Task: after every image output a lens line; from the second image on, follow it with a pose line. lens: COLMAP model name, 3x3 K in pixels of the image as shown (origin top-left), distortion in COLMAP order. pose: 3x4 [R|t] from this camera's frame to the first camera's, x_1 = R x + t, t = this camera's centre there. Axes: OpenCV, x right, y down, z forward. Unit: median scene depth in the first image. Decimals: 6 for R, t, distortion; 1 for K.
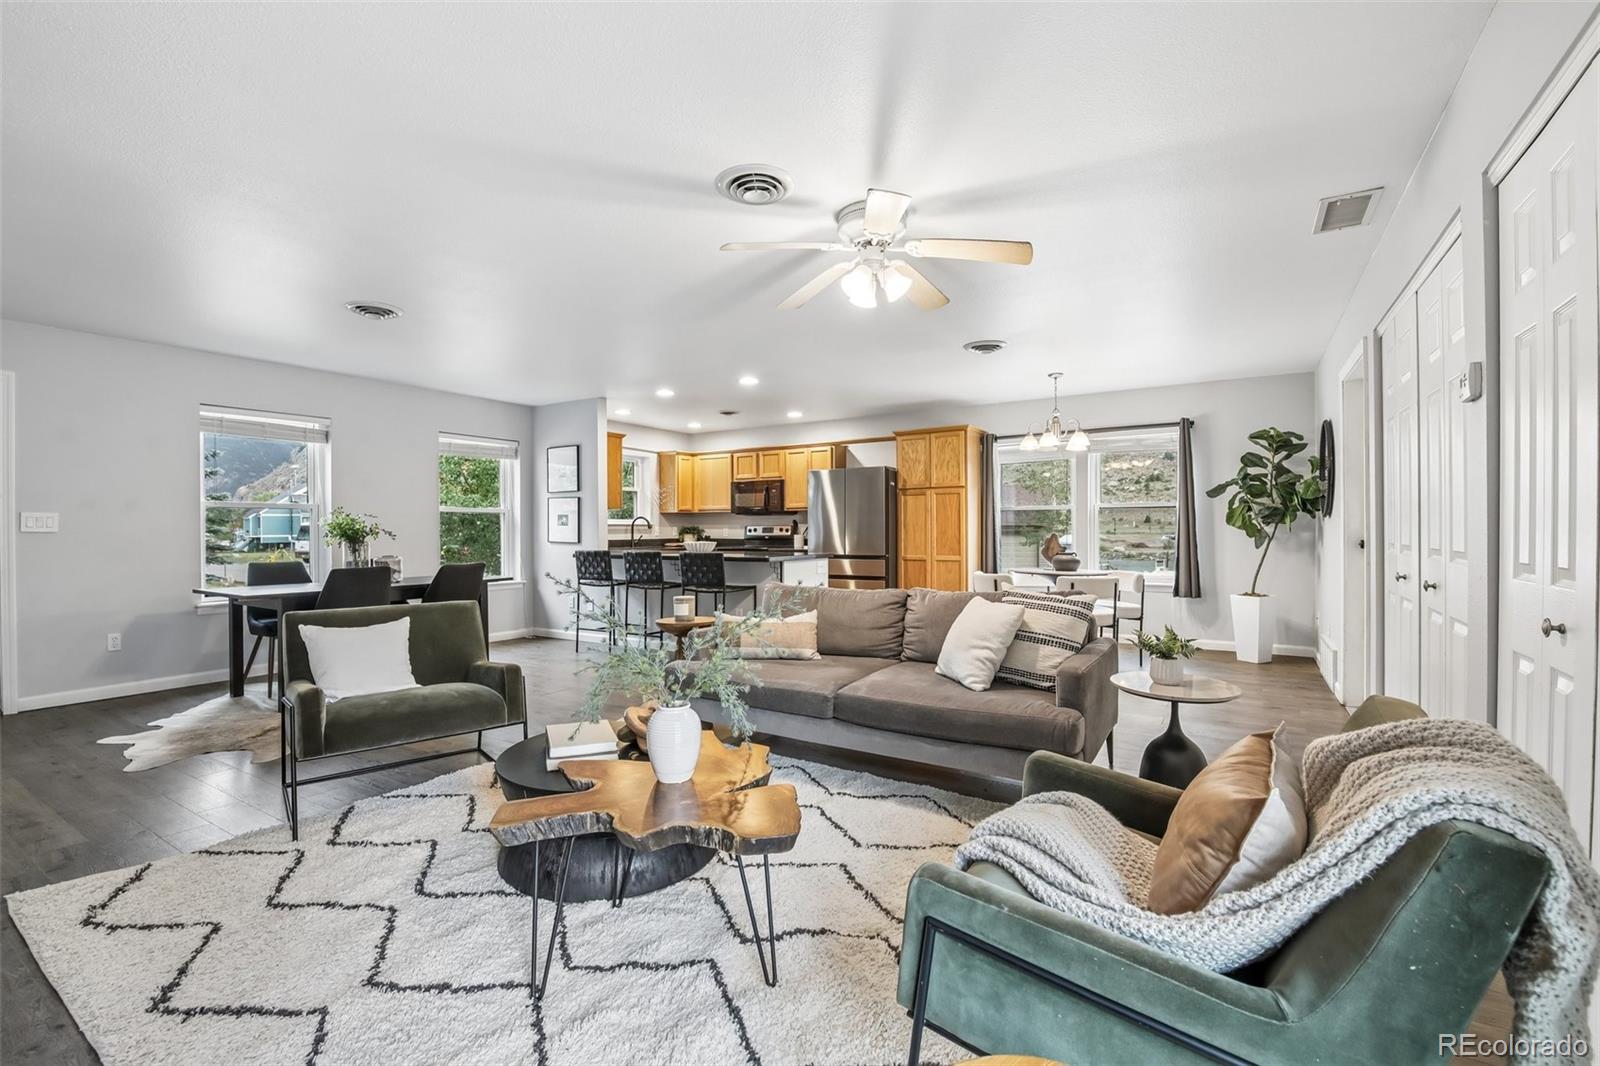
lens RADIAL K [[716.5, 0, 824.4], [0, 716.5, 528.0], [0, 0, 1]] dist [0.016747, -0.000118]
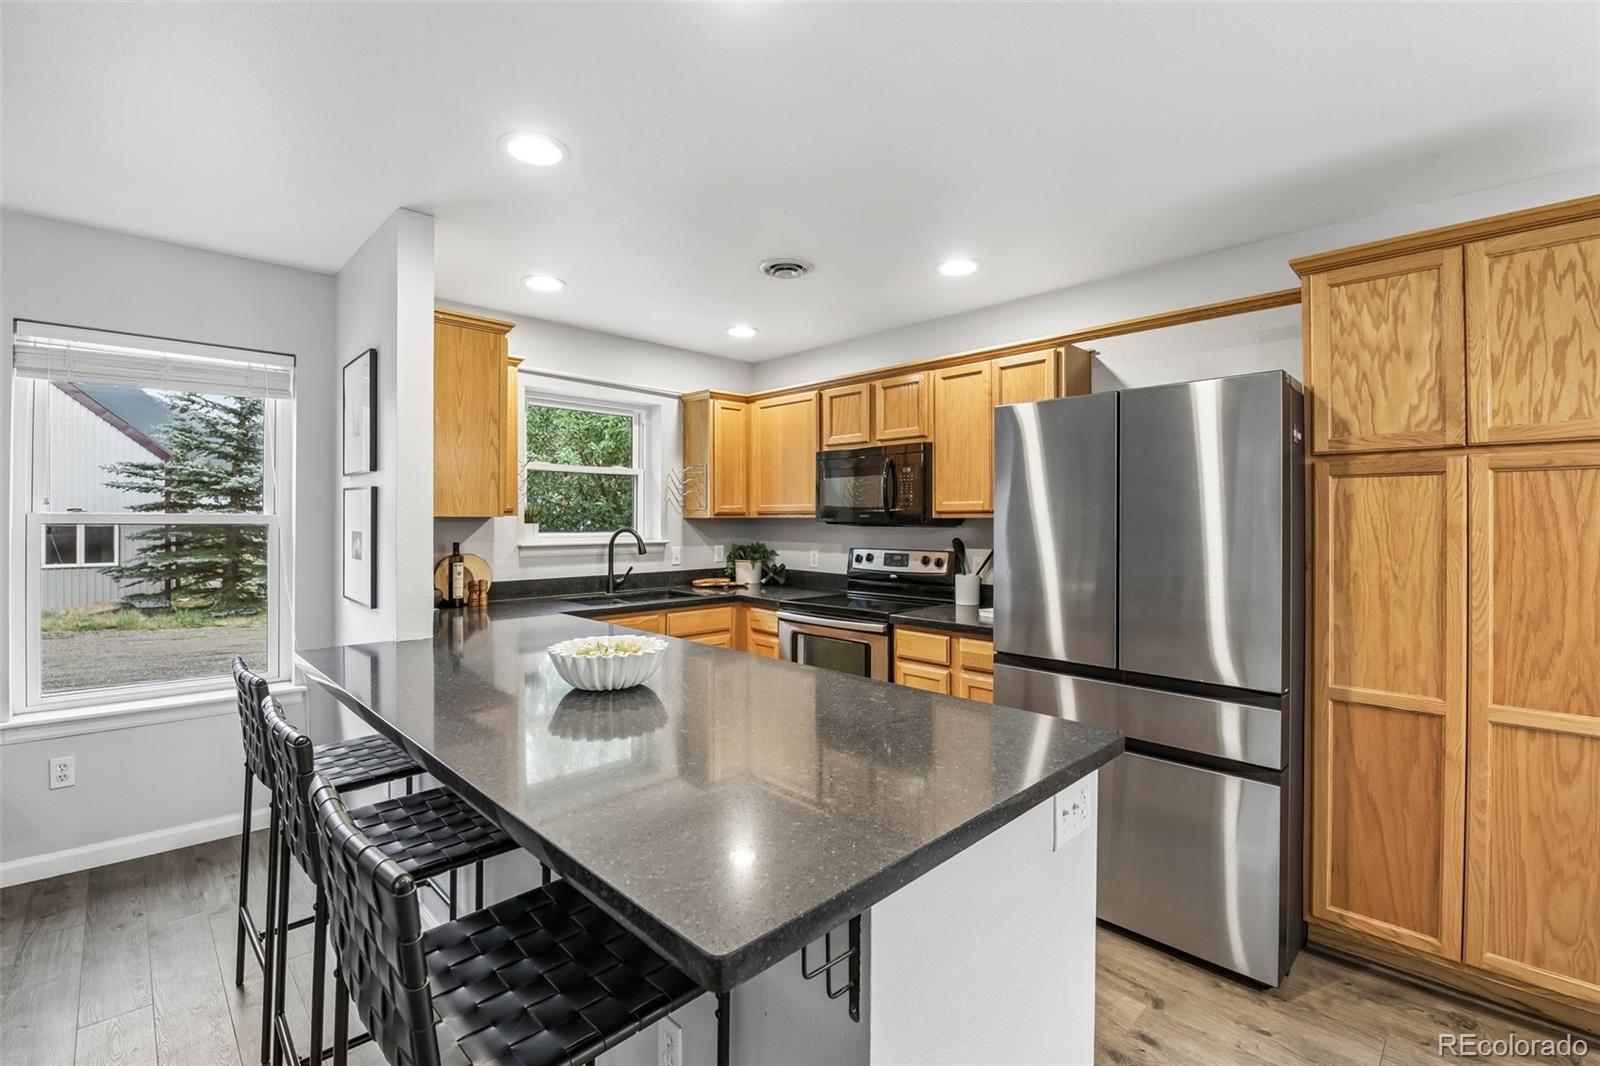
lens RADIAL K [[709.0, 0, 812.2], [0, 709.0, 517.5], [0, 0, 1]] dist [-0.002398, -0.008905]
pose [[0.966208, 0.007784, -0.257647, -0.019569], [-0.008018, 0.999968, 0.000143, -0.027203], [0.257640, 0.001928, 0.966239, 0.674818]]
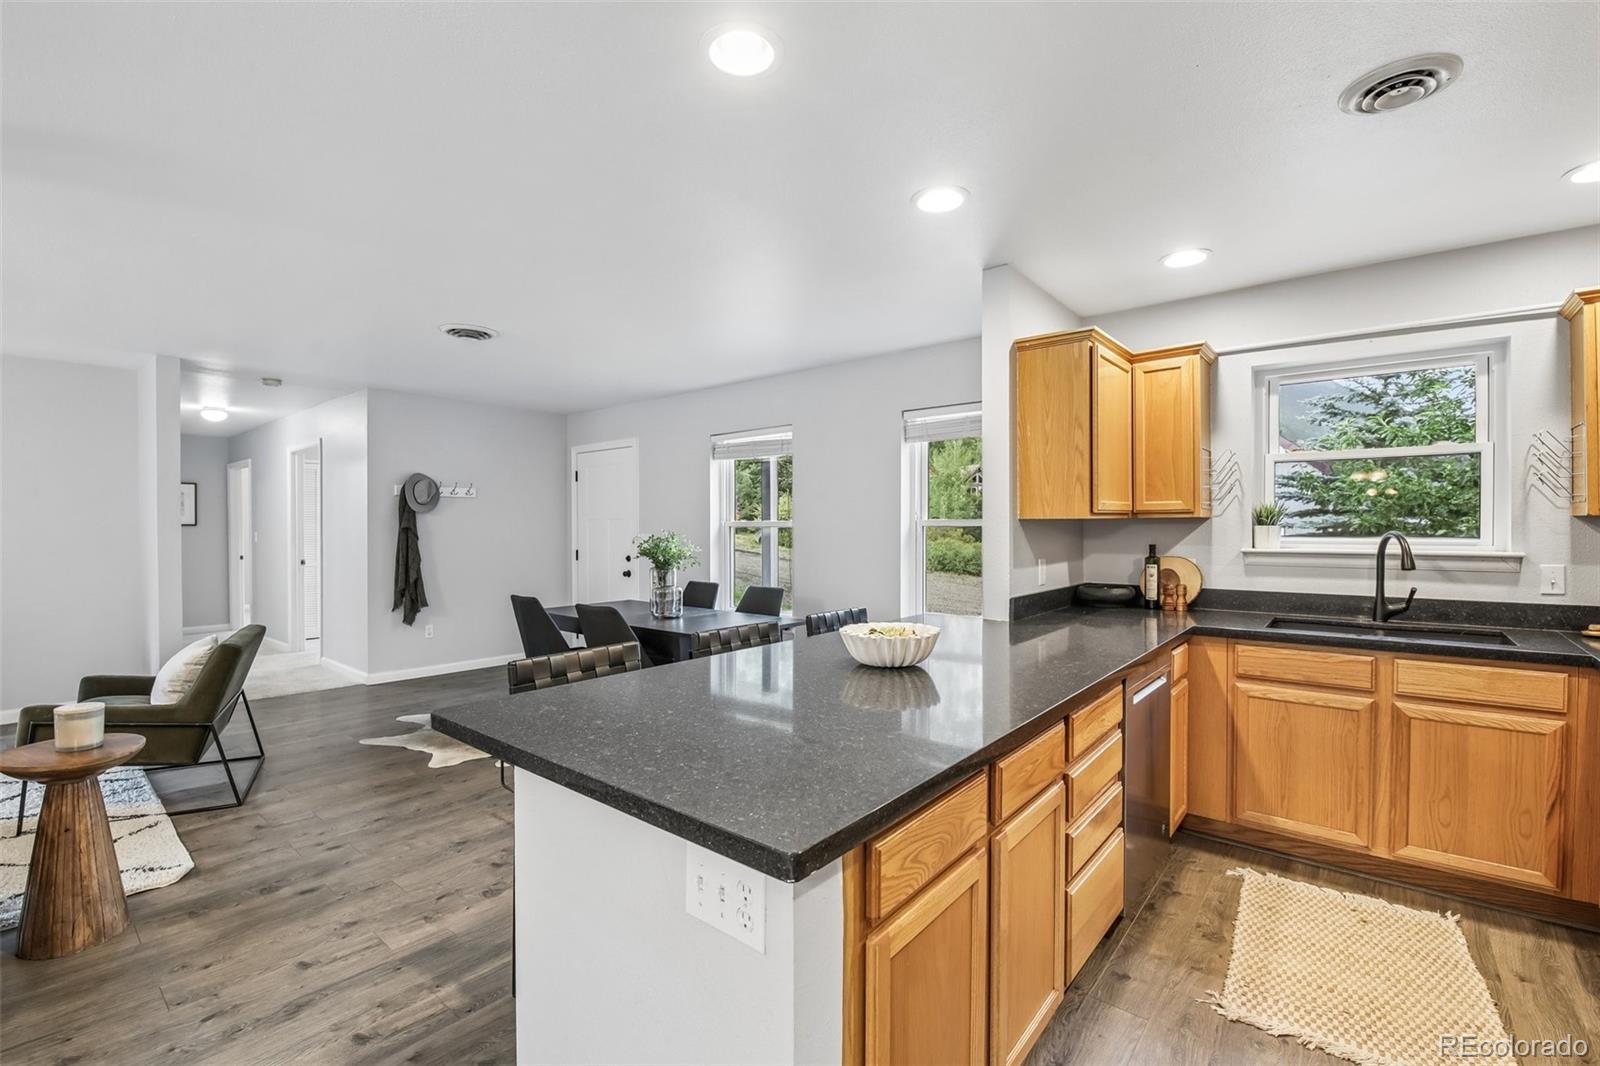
lens RADIAL K [[695.2, 0, 790.4], [0, 695.2, 529.5], [0, 0, 1]] dist [-0.001907, -0.001047]
pose [[-0.179566, 0.012444, -0.983667, 0.129970], [0.005158, 0.999918, 0.011708, -0.025369], [0.983732, -0.002972, -0.179616, 0.908307]]
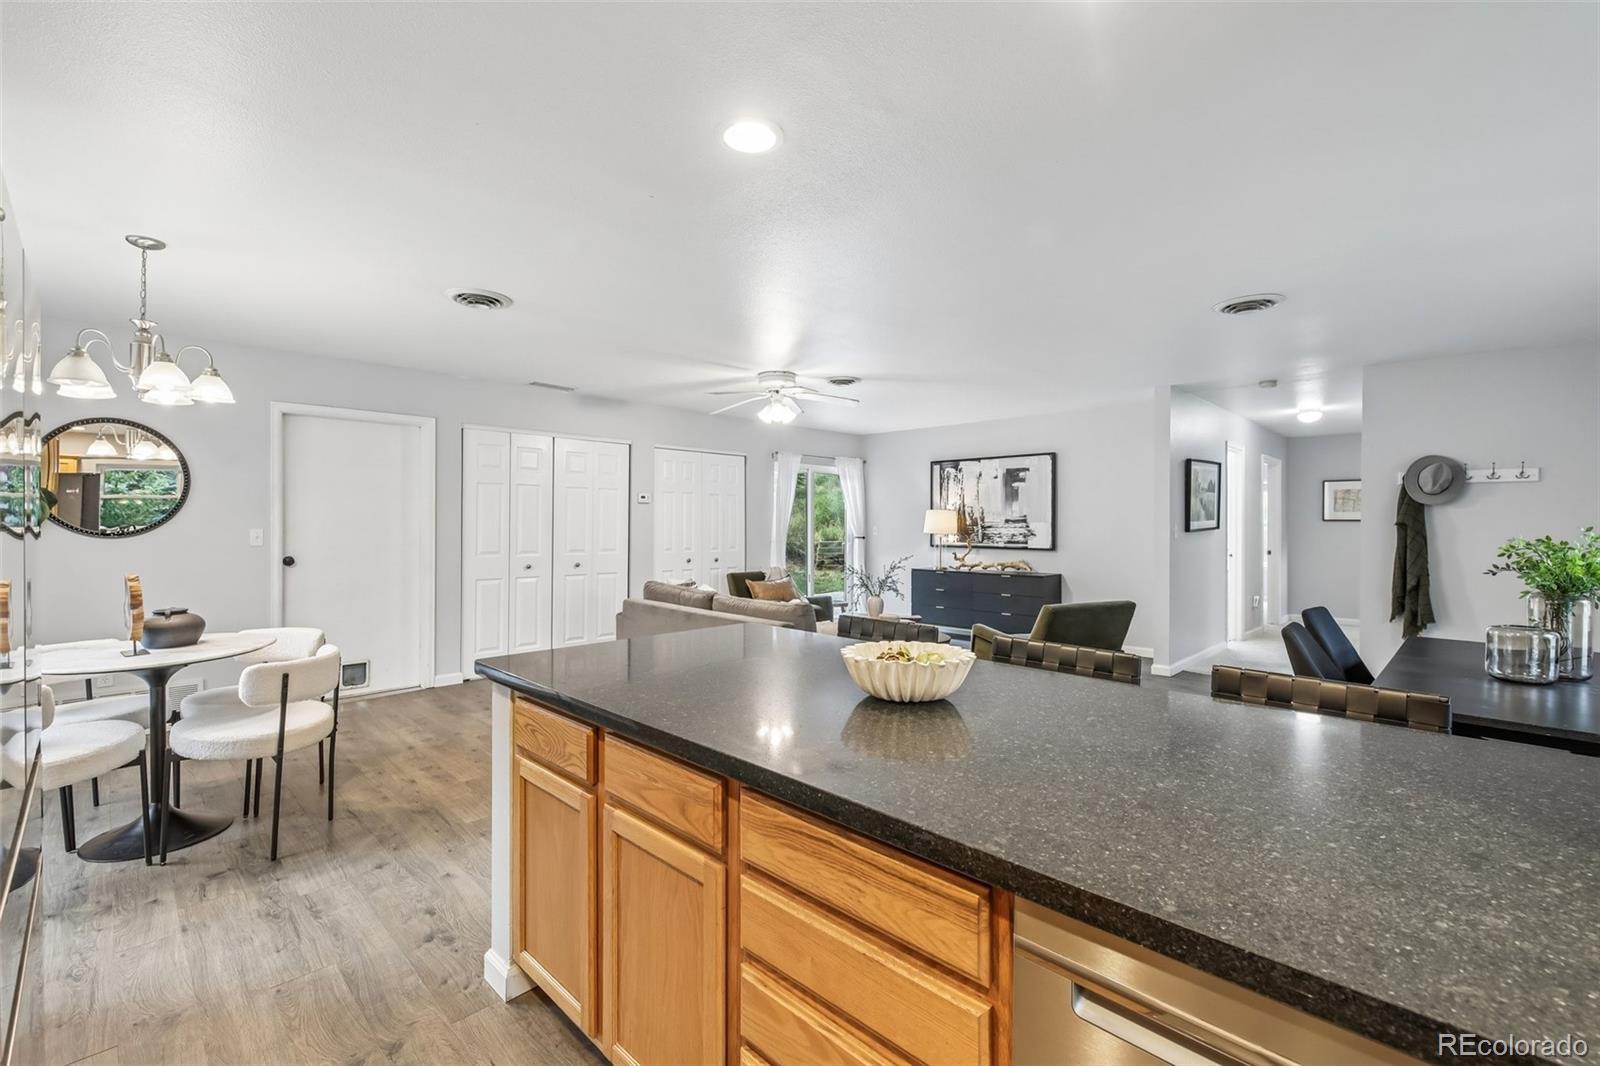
lens RADIAL K [[730.0, 0, 797.4], [0, 730.0, 528.9], [0, 0, 1]] dist [0.001148, -0.000087]
pose [[-0.962162, 0.000439, 0.272477, -0.193430], [0.001111, 0.999997, 0.002309, -0.017876], [-0.272475, 0.002524, -0.962160, 1.138713]]
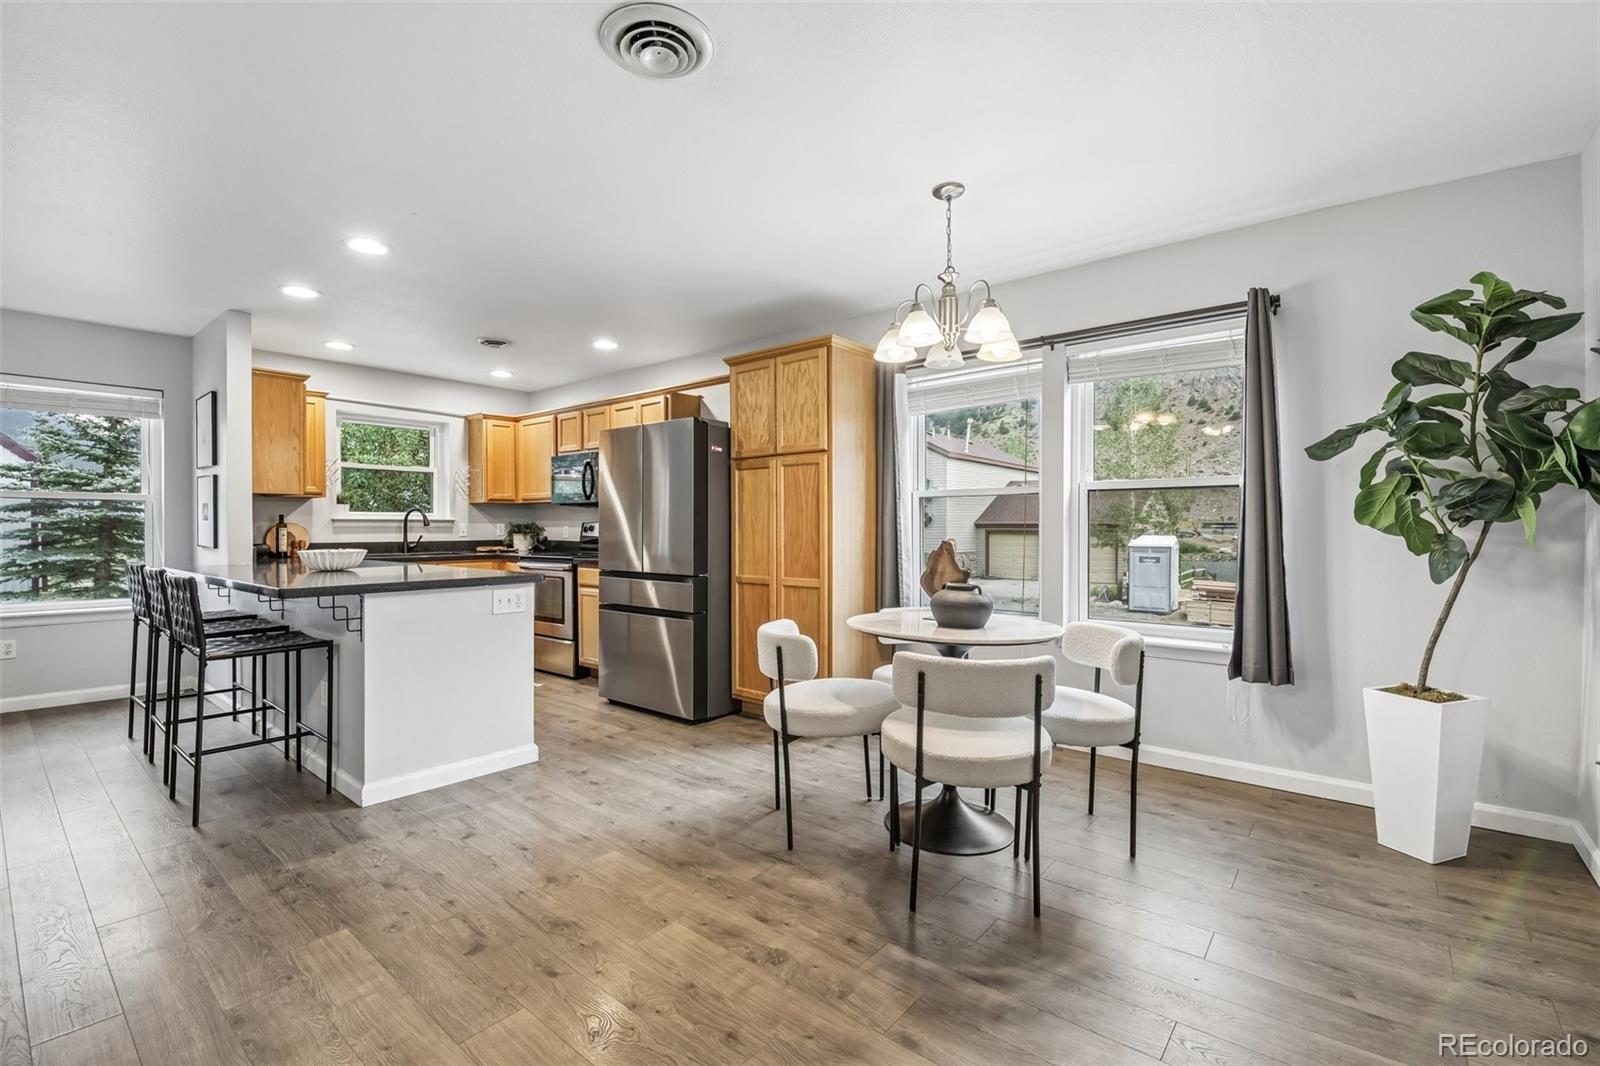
lens RADIAL K [[700.0, 0, 821.0], [0, 700.0, 531.3], [0, 0, 1]] dist [0.004760, -0.009855]
pose [[0.989635, 0.005797, -0.143489, 0.257130], [-0.004552, 0.999949, 0.009003, -0.001577], [0.143534, -0.008256, 0.989611, 0.459589]]
